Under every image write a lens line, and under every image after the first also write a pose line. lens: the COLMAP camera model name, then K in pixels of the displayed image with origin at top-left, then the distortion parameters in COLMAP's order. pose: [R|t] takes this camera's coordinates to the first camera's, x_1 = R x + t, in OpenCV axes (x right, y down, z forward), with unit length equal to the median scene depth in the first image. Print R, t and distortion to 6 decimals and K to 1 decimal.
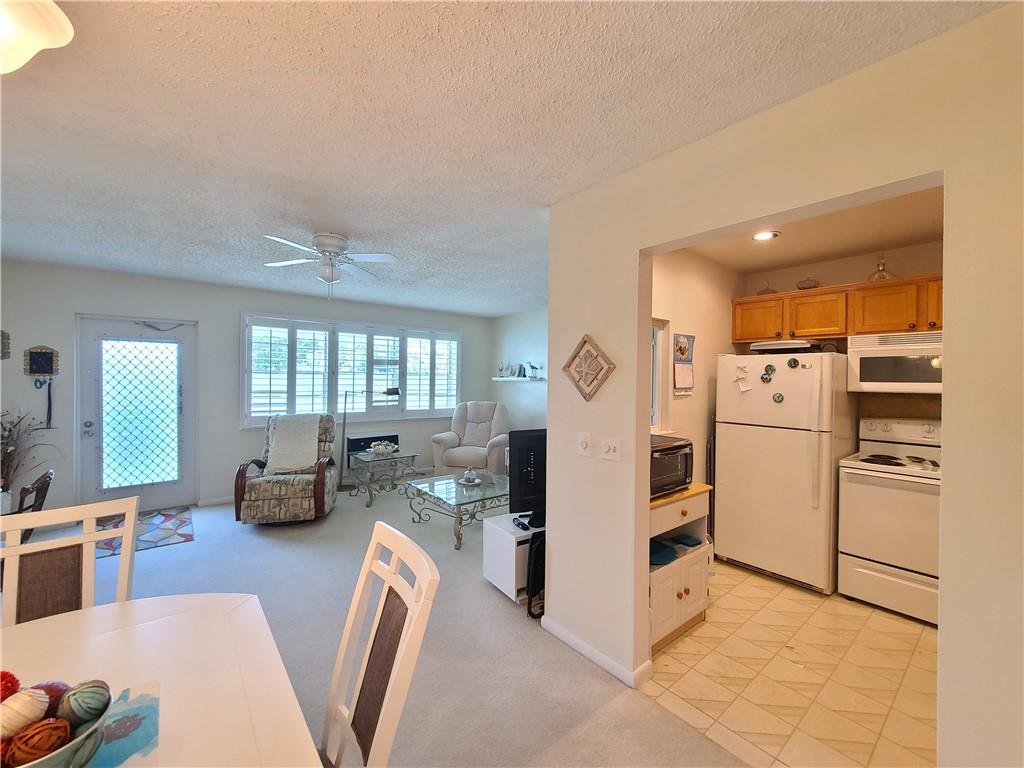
lens RADIAL K [[418.6, 0, 515.0], [0, 418.6, 378.7], [0, 0, 1]] dist [-0.001341, -0.000806]
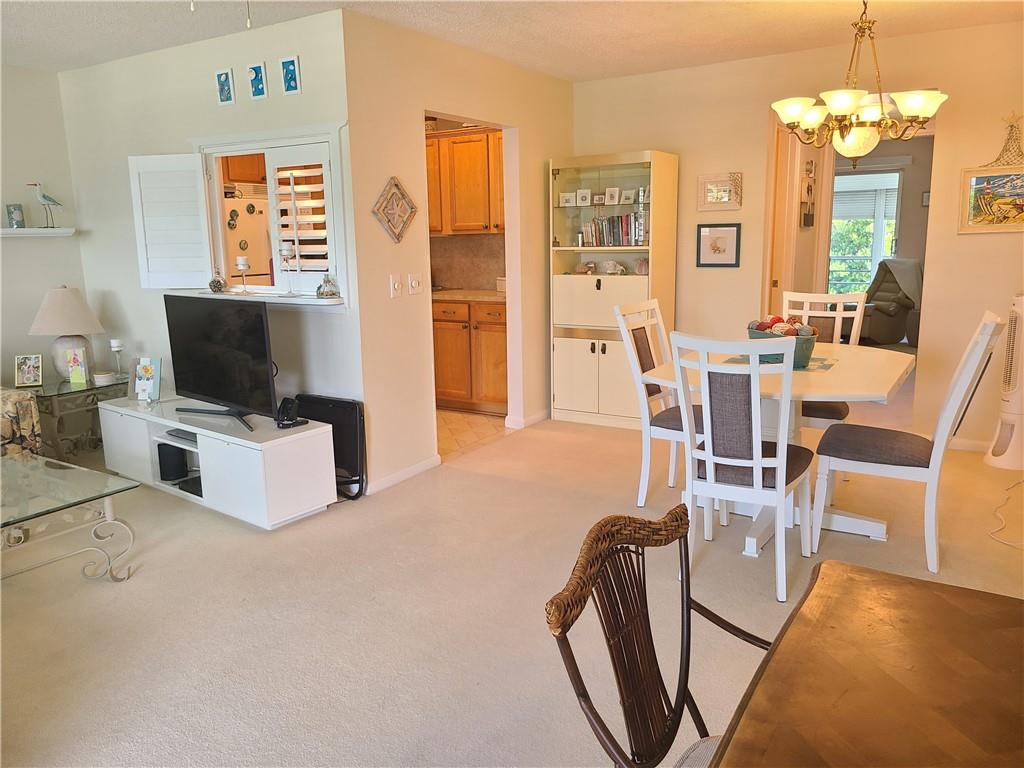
lens RADIAL K [[770.4, 0, 500.0], [0, 770.4, 371.8], [0, 0, 1]] dist [0.055471, -0.040829]
pose [[-0.307164, -0.173313, 0.935742, -0.956573], [0.021684, 0.981747, 0.188952, 0.006299], [-0.951410, 0.078329, -0.297799, 0.737284]]
